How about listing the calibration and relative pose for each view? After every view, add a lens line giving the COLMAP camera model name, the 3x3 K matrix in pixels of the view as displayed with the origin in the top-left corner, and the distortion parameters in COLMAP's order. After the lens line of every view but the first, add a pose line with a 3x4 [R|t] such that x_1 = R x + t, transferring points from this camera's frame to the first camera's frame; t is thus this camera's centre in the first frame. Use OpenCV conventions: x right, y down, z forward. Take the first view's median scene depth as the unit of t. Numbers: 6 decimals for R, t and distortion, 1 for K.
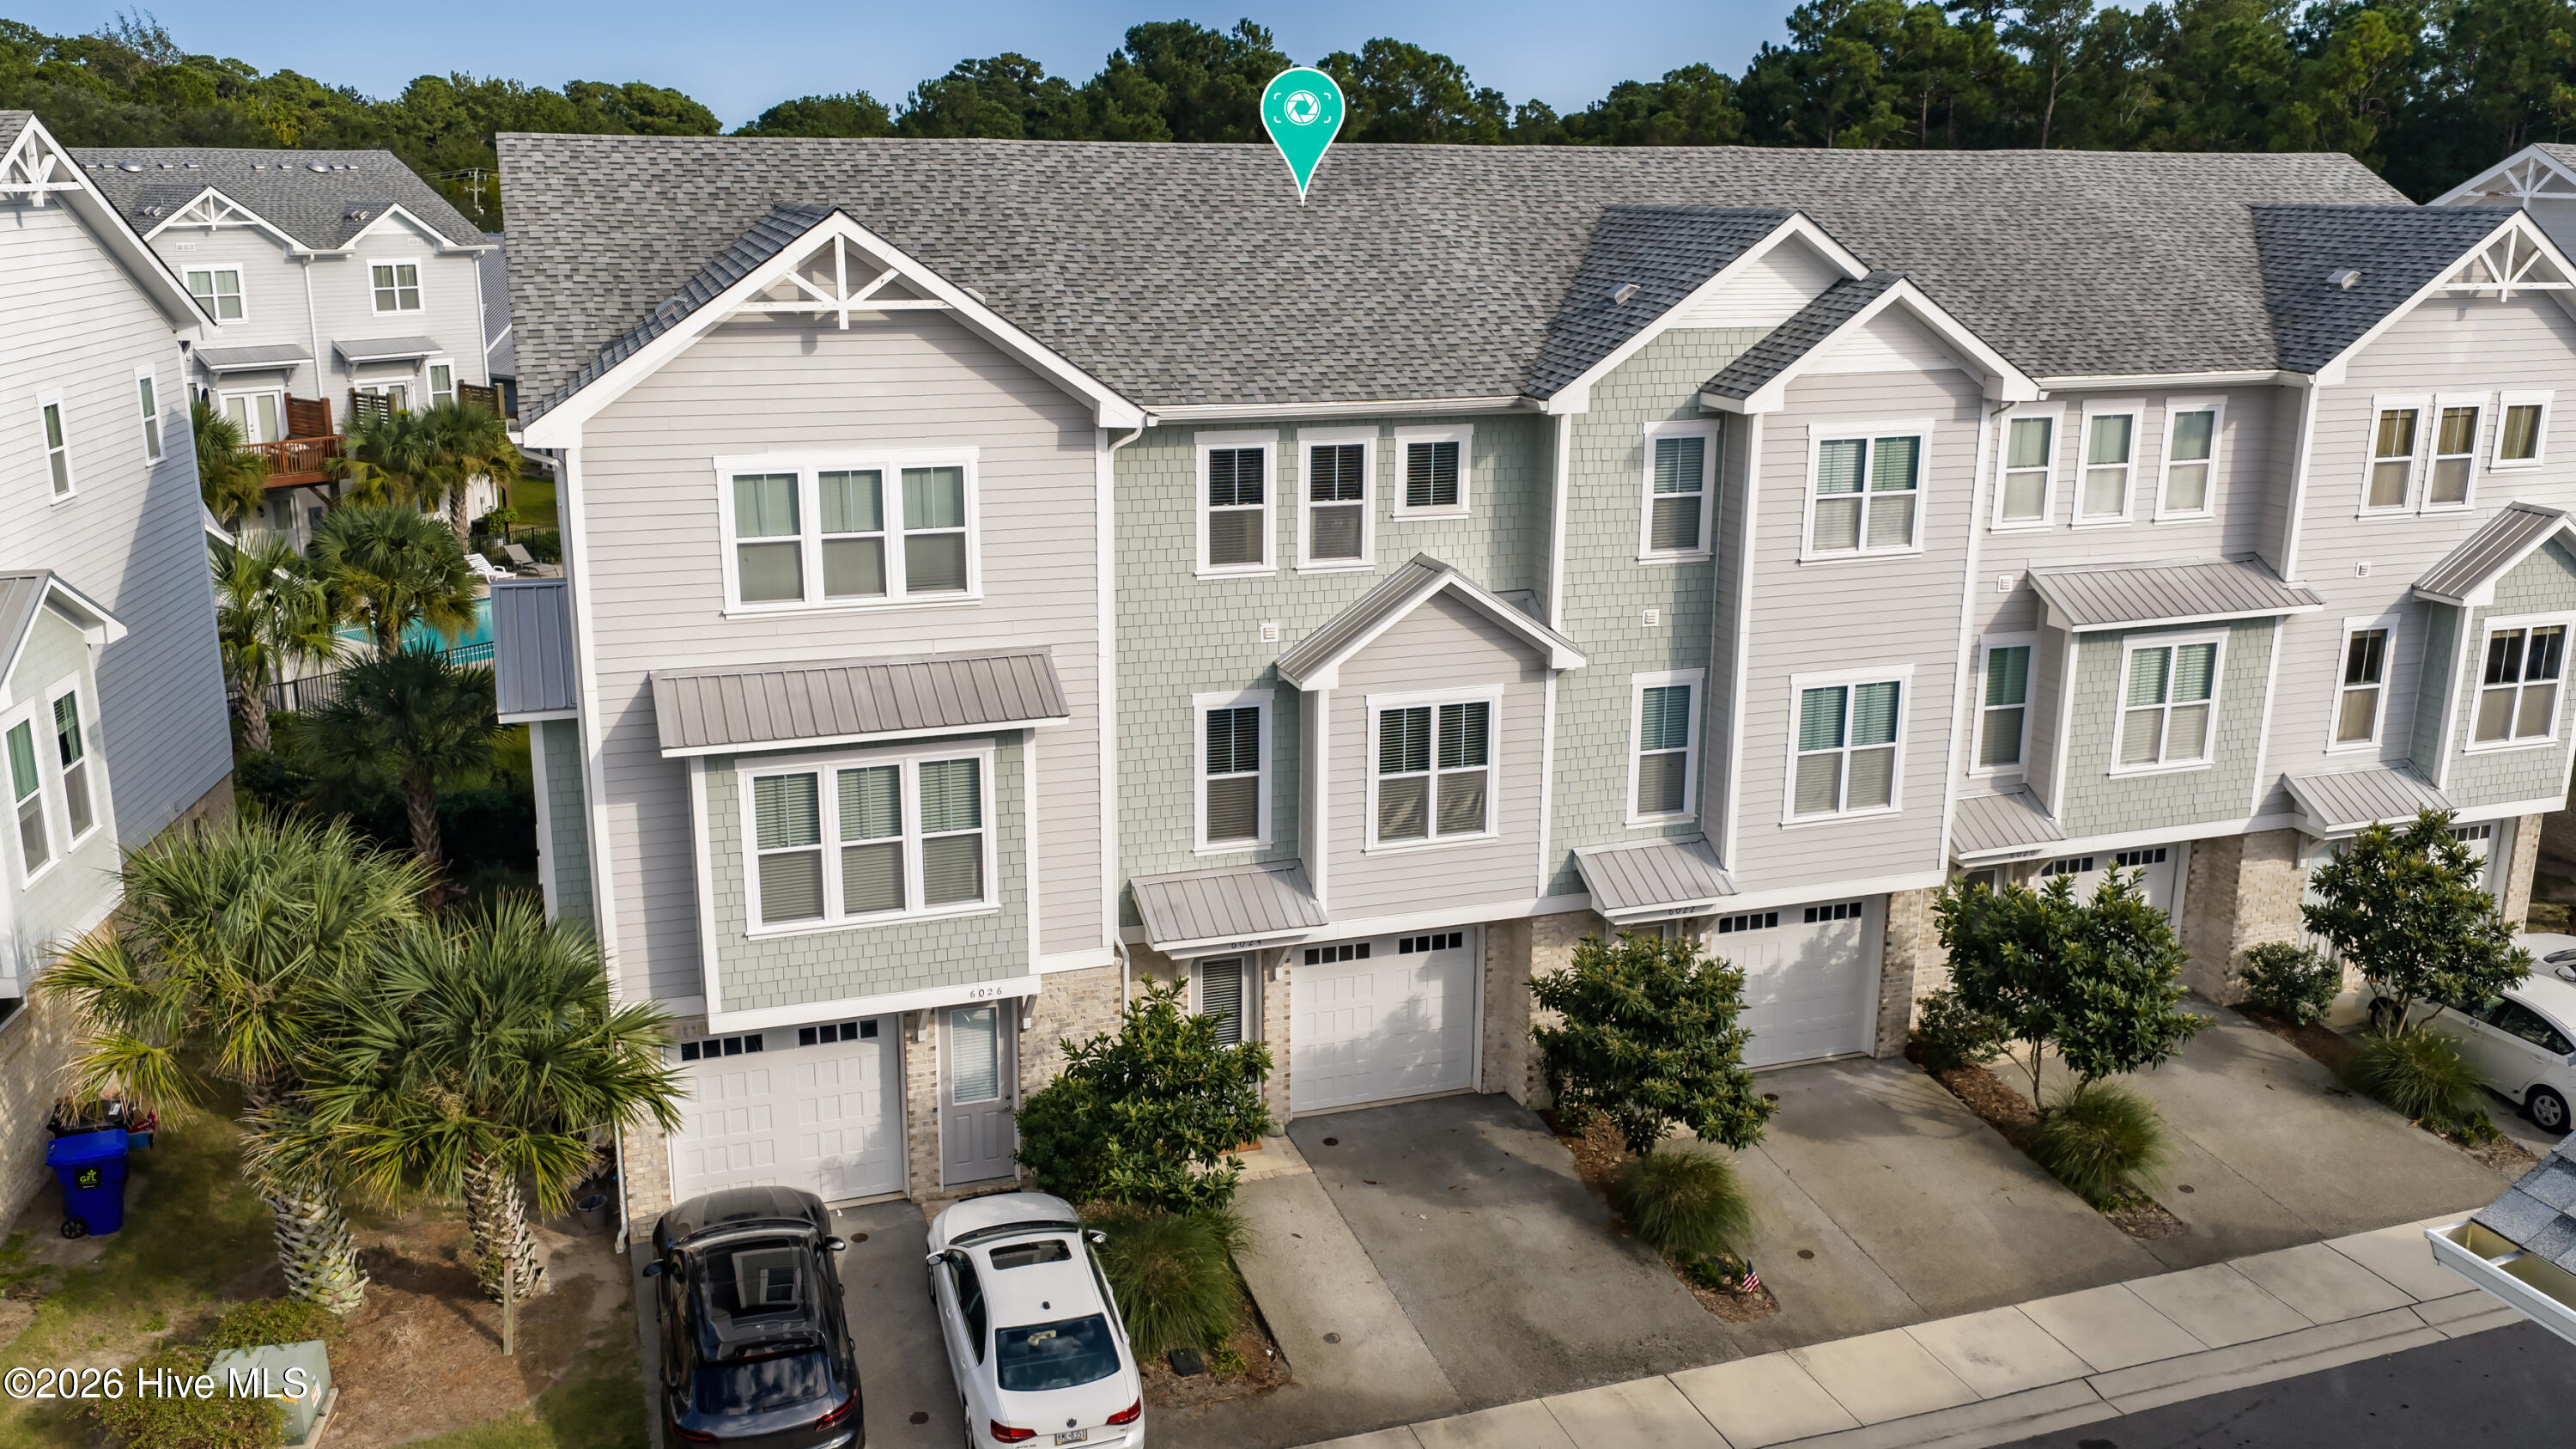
lens RADIAL K [[2140.6, 0, 1288.0], [0, 2140.6, 724.5], [0, 0, 1]] dist [0.028602, -0.058150]
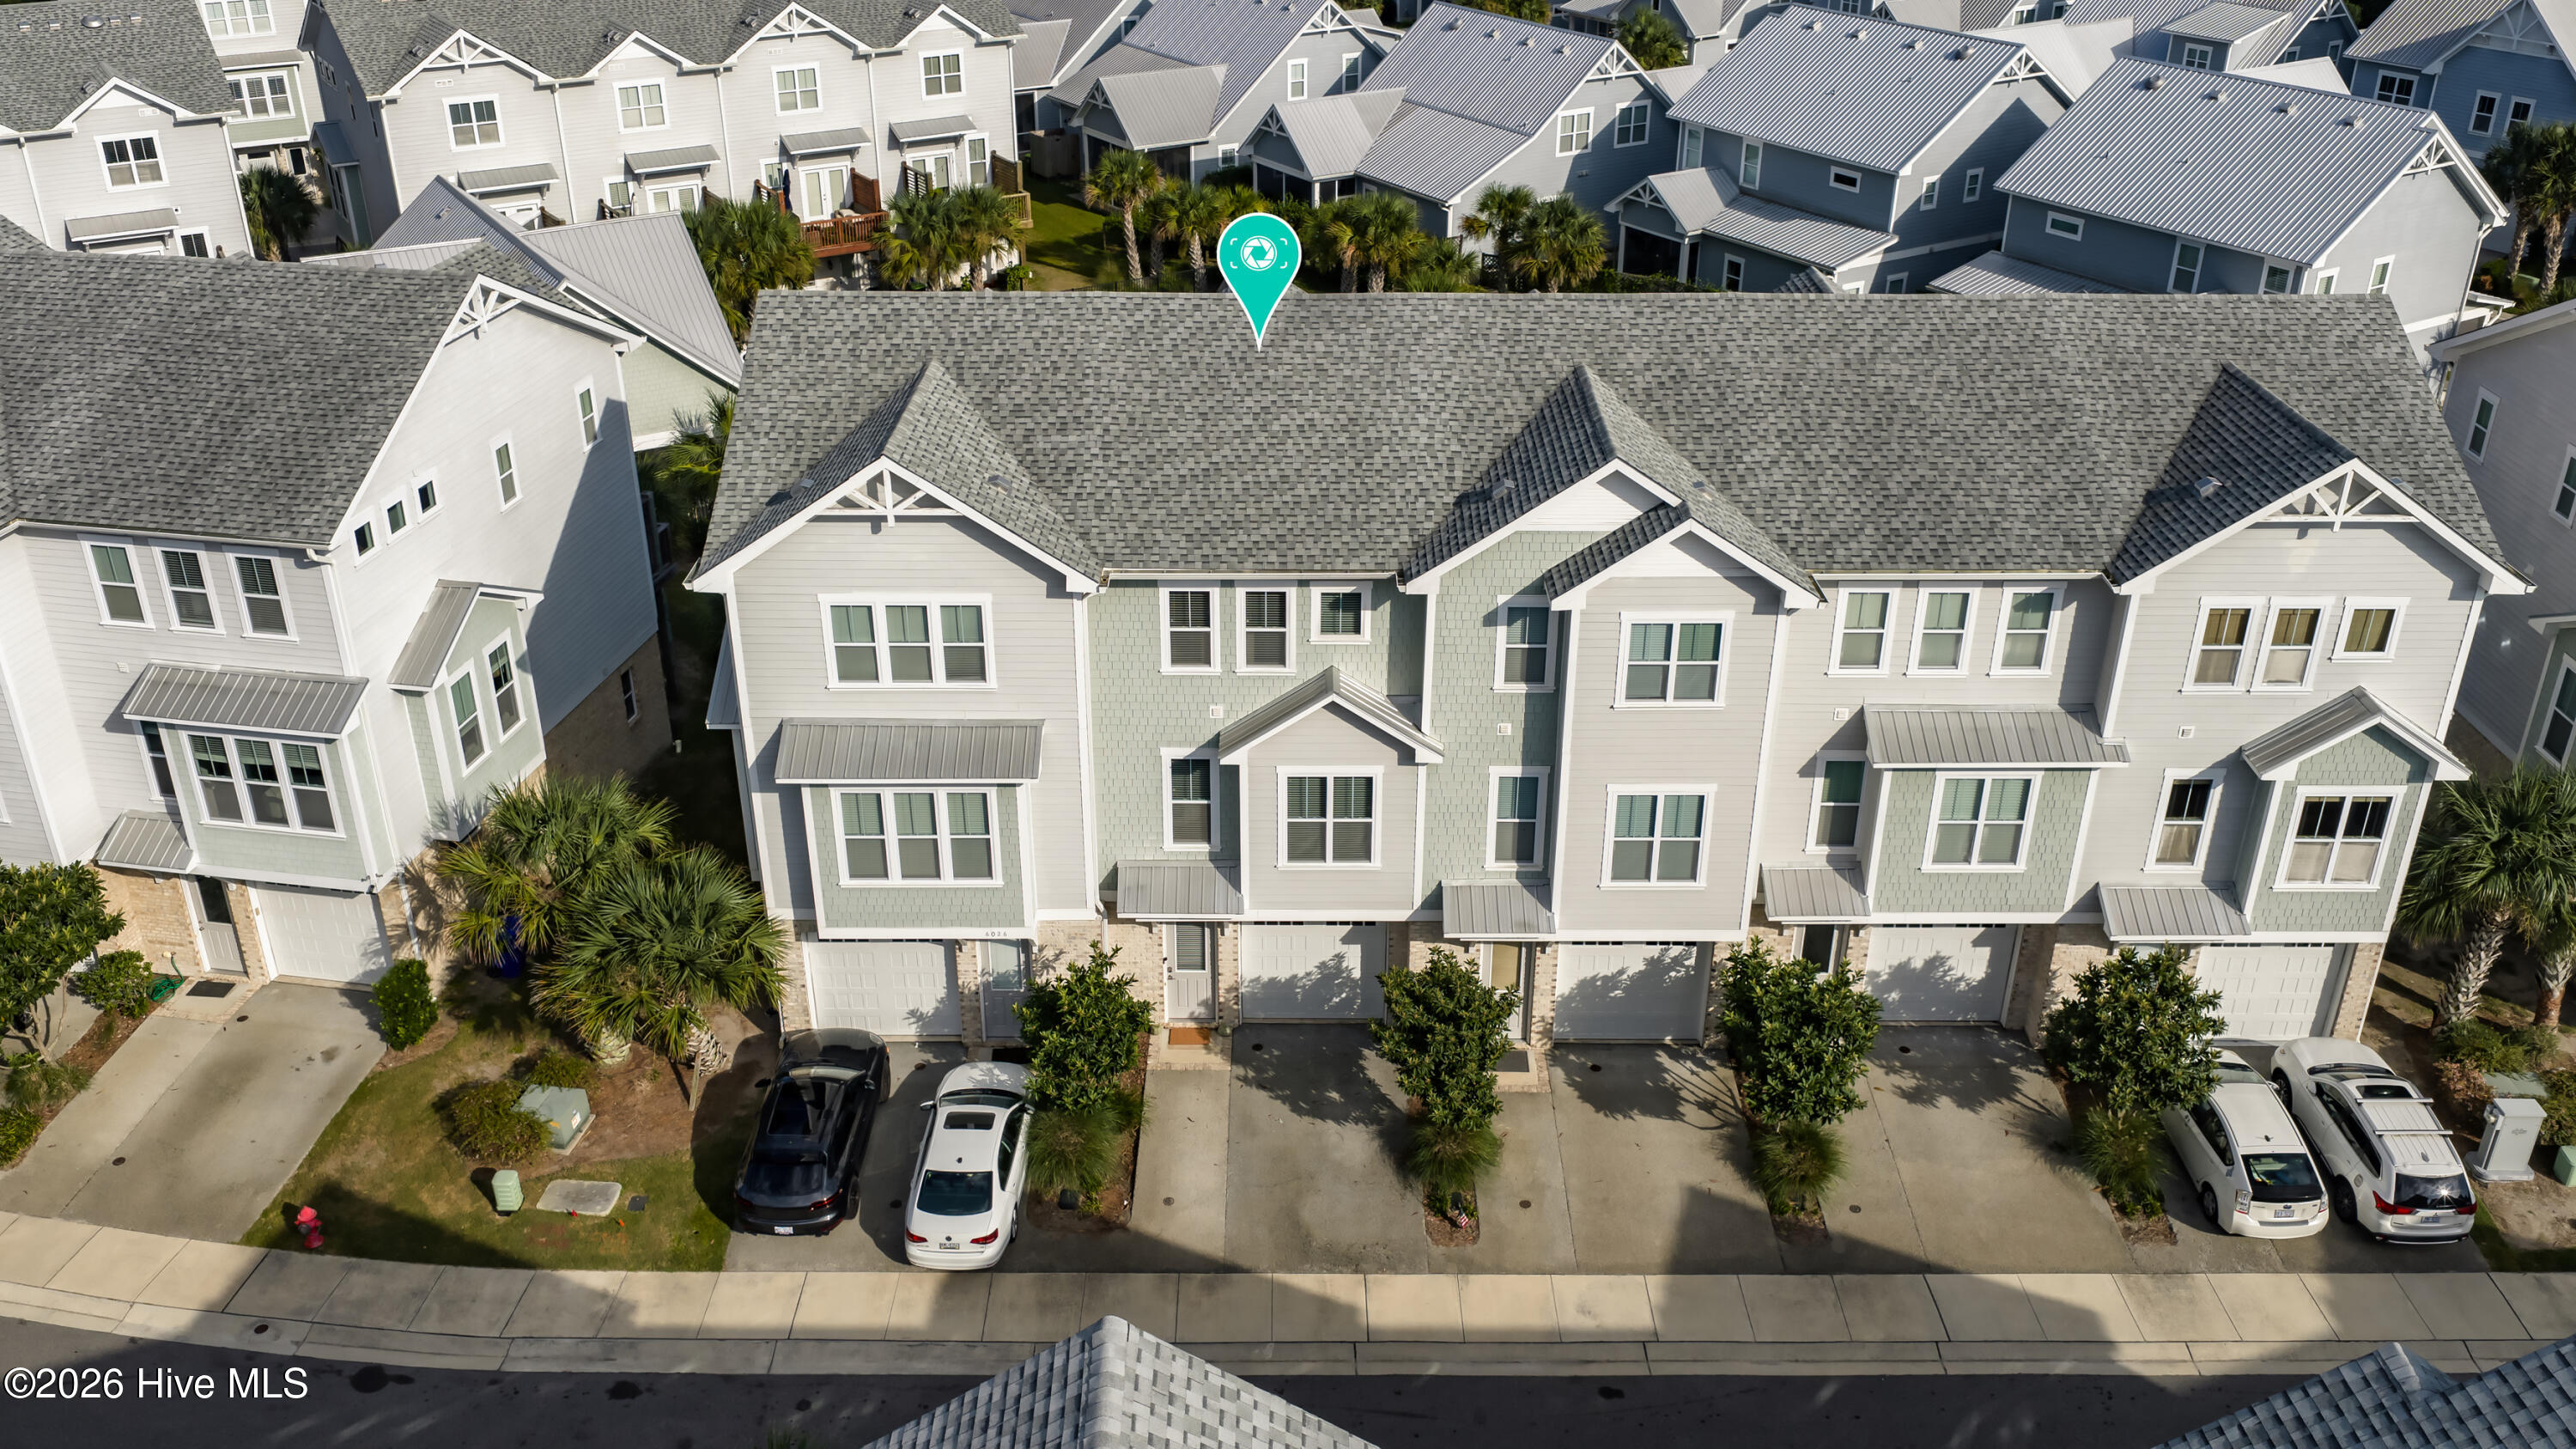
lens RADIAL K [[2140.6, 0, 1288.0], [0, 2140.6, 724.5], [0, 0, 1]] dist [0.028602, -0.058150]
pose [[0.942550, 0.147508, -0.299735, 0.452657], [-0.080120, 0.970864, 0.225842, -0.351800], [0.324316, -0.188853, 0.926906, -0.287702]]
